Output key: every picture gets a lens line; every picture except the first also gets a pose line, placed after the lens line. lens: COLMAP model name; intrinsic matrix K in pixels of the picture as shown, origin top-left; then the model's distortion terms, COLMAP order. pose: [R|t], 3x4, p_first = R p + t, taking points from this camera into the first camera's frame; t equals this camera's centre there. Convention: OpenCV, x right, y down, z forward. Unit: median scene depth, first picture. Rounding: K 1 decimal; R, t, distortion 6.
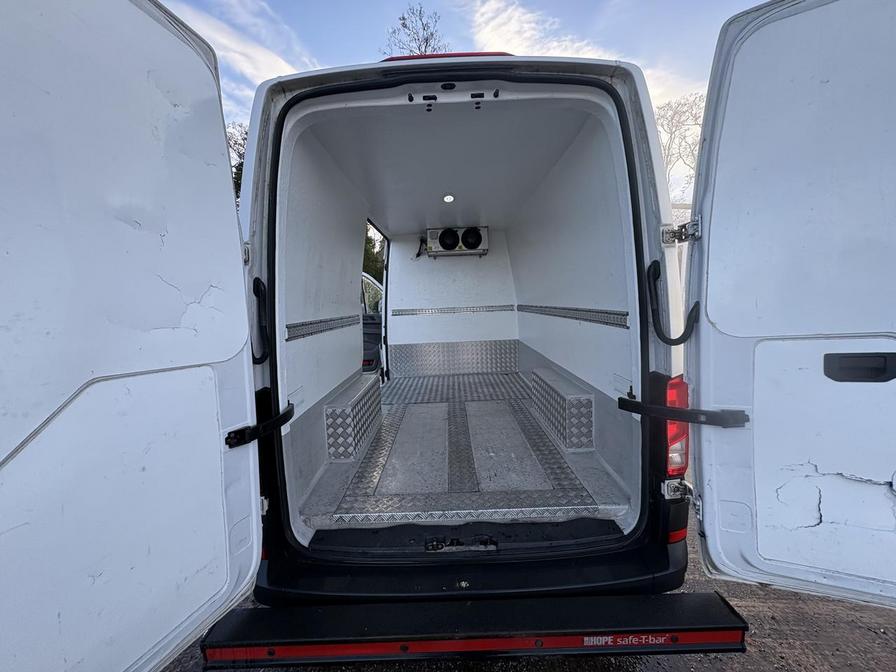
lens RADIAL K [[353.5, 0, 446.3], [0, 353.5, 336.4], [0, 0, 1]] dist [0.000348, -0.000056]
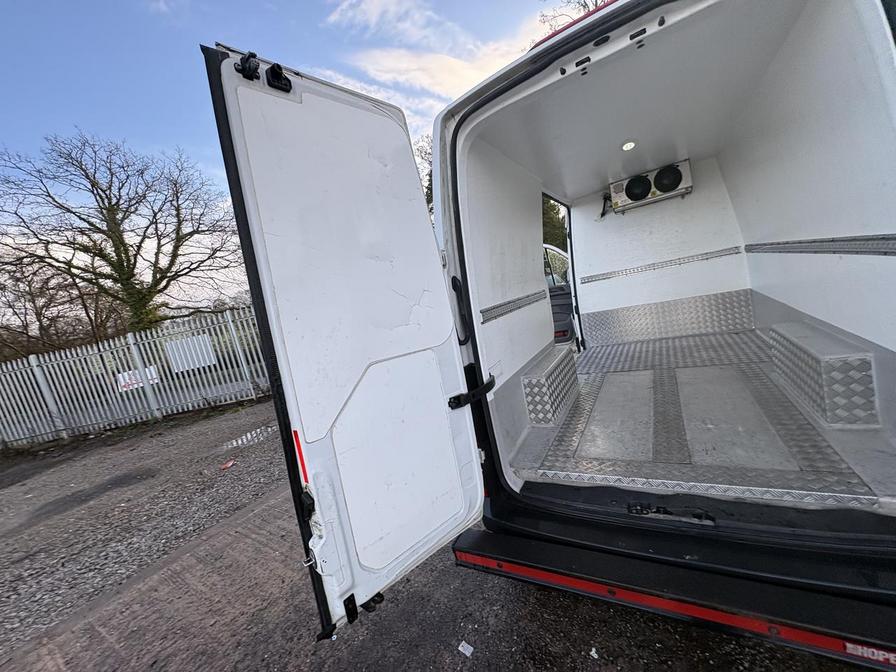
lens RADIAL K [[358.0, 0, 448.2], [0, 358.0, 347.6], [0, 0, 1]] dist [0.023595, 0.000000]
pose [[0.852896, -0.067864, -0.517652, 0.059112], [0.125661, 0.989051, 0.077377, -0.013419], [0.506733, -0.131043, 0.852085, -0.081773]]
